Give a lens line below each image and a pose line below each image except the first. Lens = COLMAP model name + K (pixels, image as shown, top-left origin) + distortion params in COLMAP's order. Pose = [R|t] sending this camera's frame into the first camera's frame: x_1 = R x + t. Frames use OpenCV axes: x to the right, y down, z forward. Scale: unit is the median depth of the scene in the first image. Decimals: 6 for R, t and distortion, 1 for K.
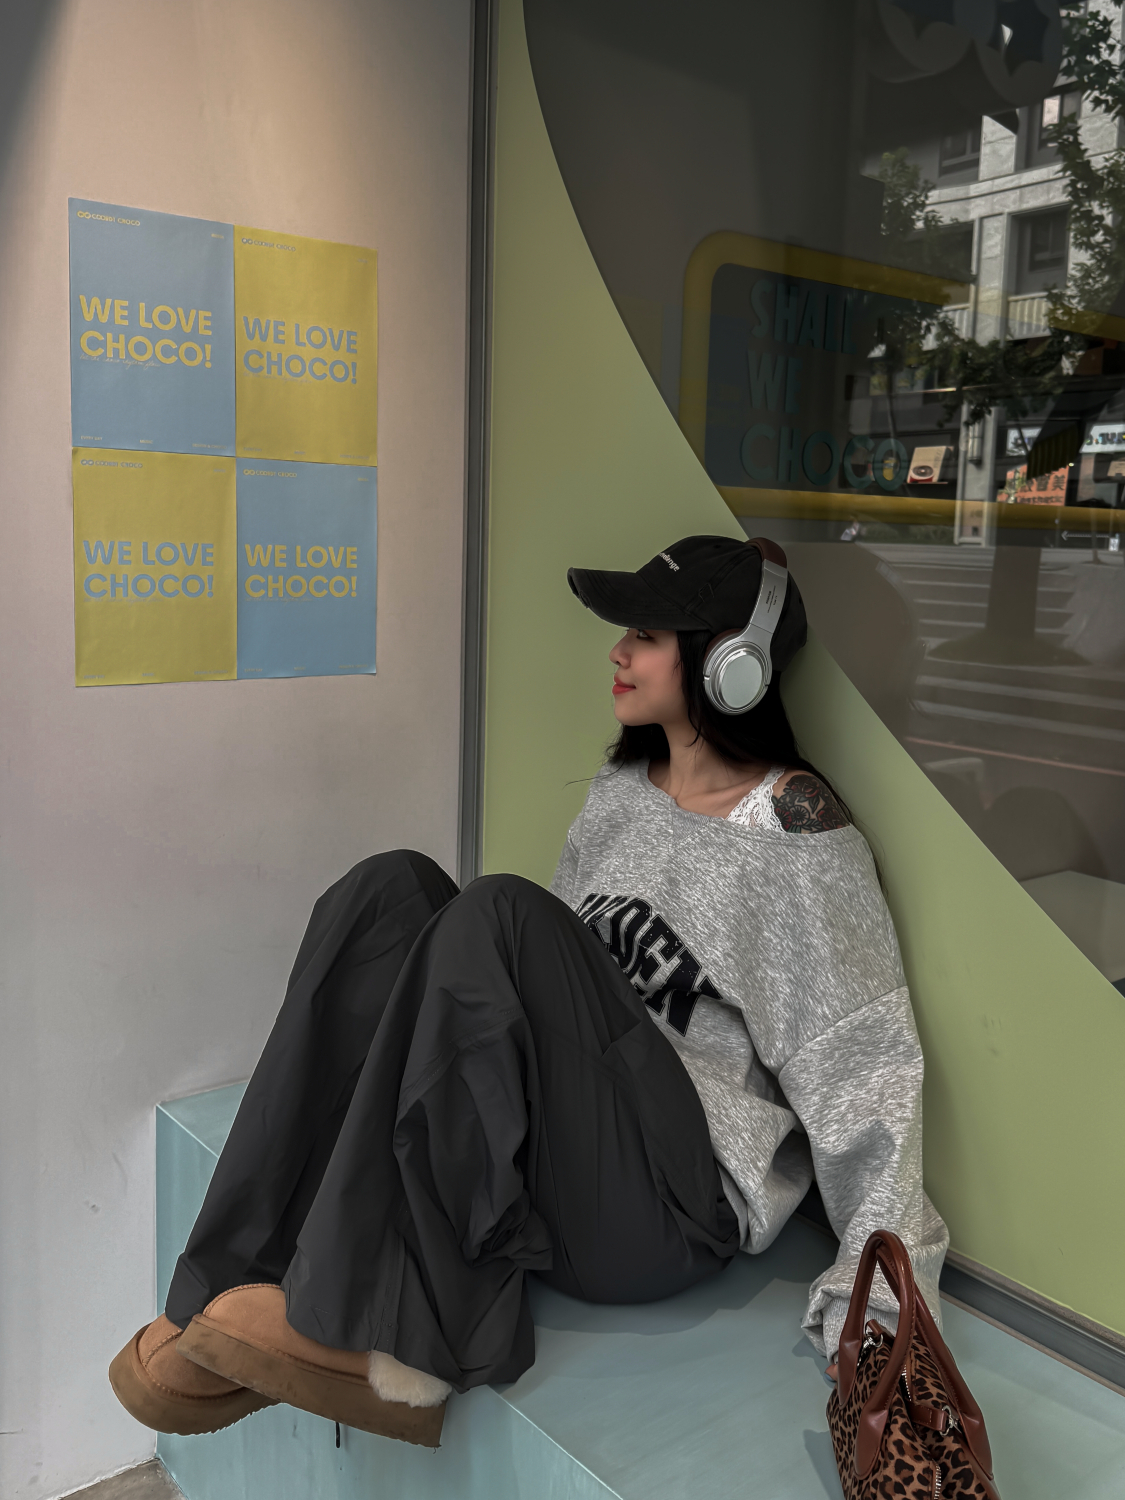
lens RADIAL K [[1362.1, 0, 637.1], [0, 1362.1, 681.1], [0, 0, 1]] dist [0.077060, -0.107310]
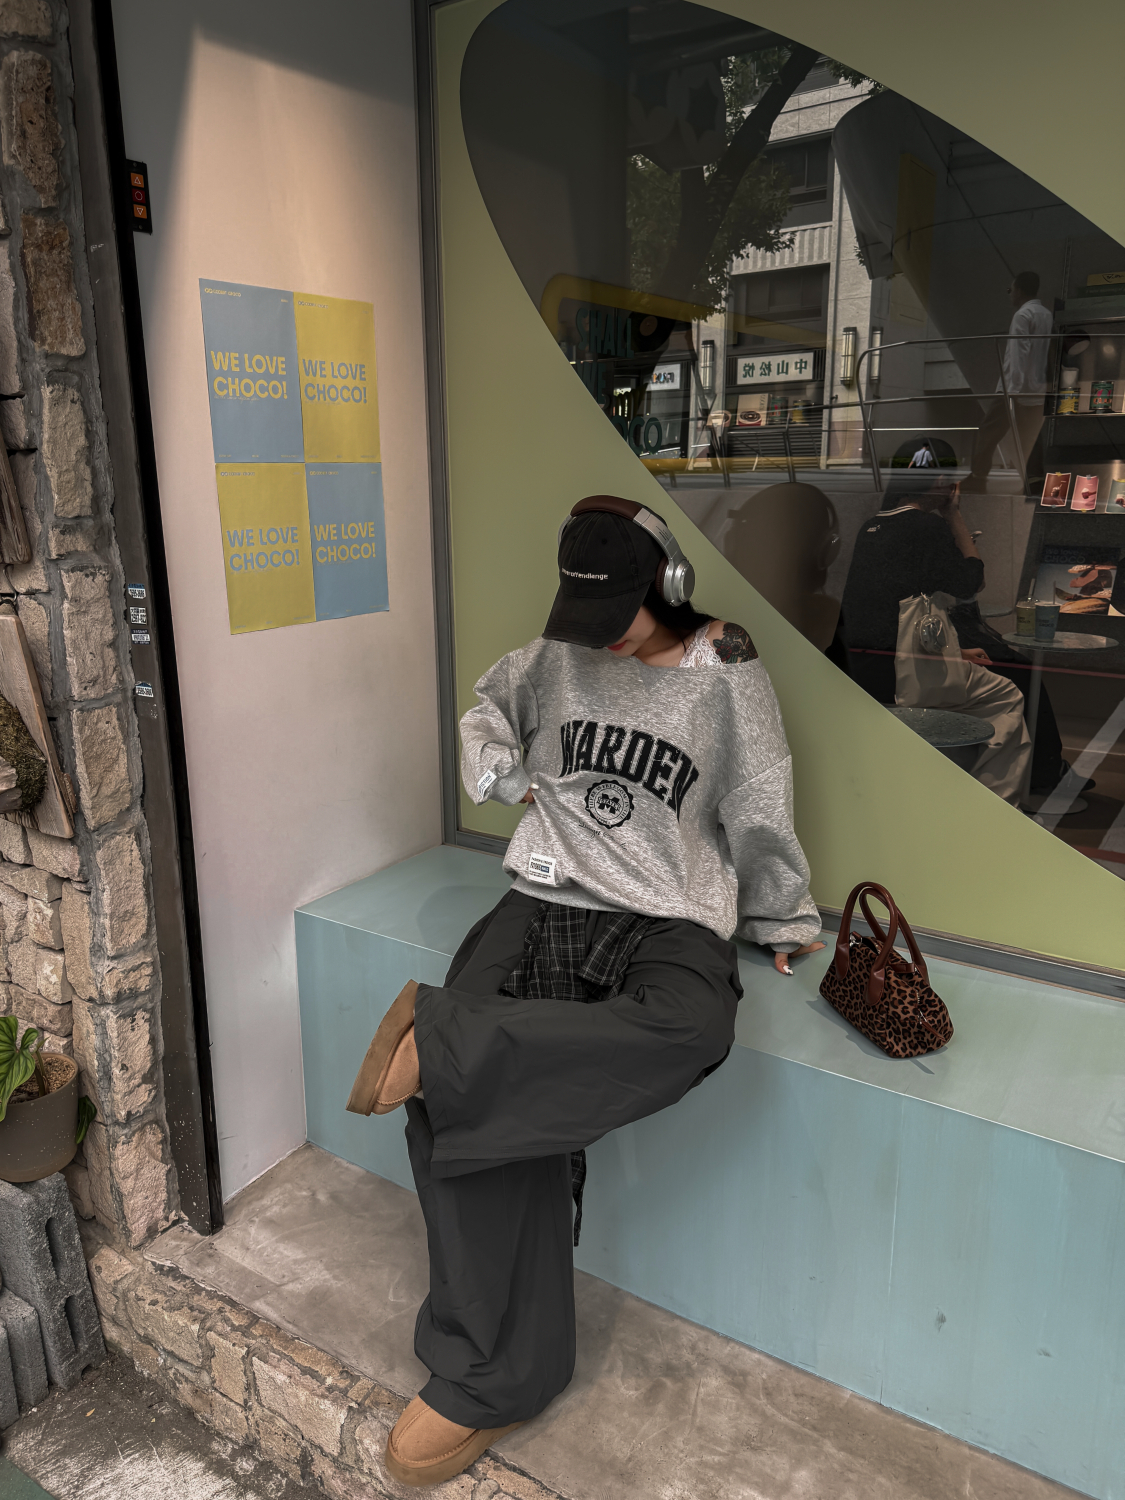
lens RADIAL K [[1097.5, 0, 557.2], [0, 1097.5, 733.1], [0, 0, 1]] dist [0.085414, -0.080390]
pose [[0.959489, -0.110301, 0.259256, -0.382307], [0.075317, 0.987108, 0.141224, -0.031340], [-0.271491, -0.115977, 0.955428, -0.196054]]
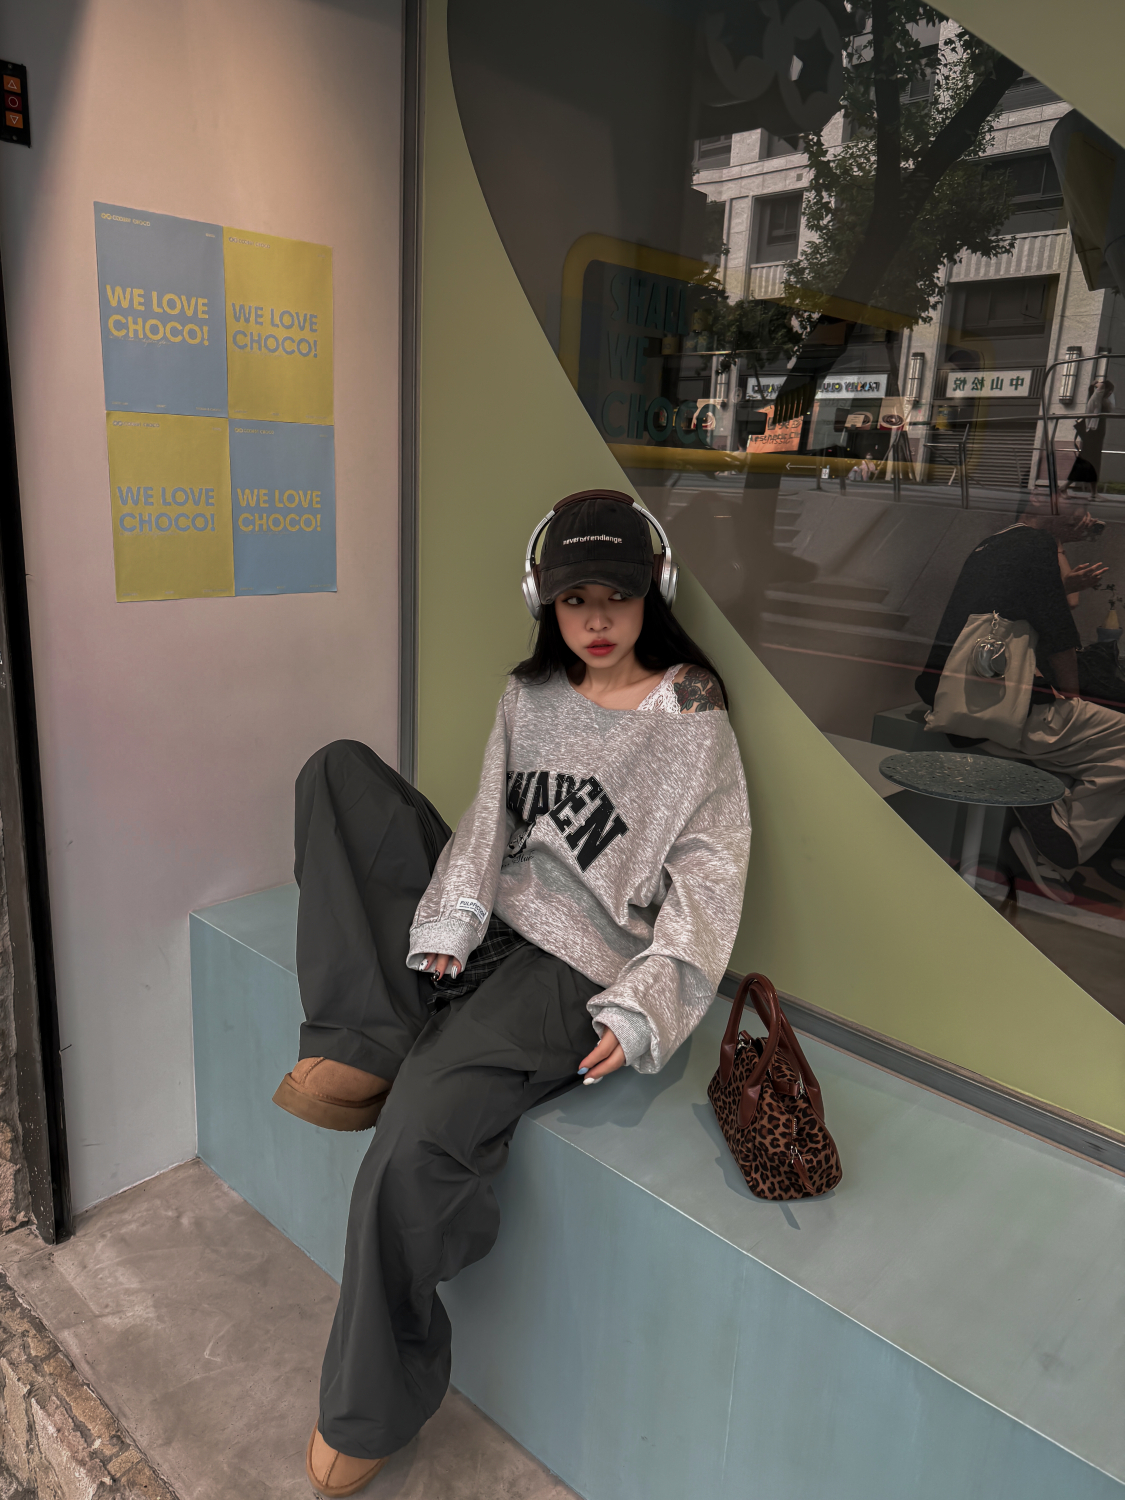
lens RADIAL K [[1082.5, 0, 566.2], [0, 1082.5, 744.4], [0, 0, 1]] dist [0.017033, -0.008541]
pose [[0.994056, -0.013061, 0.108083, -0.098288], [-0.003312, 0.988690, 0.149938, -0.017770], [-0.108819, -0.149405, 0.982770, -0.066483]]
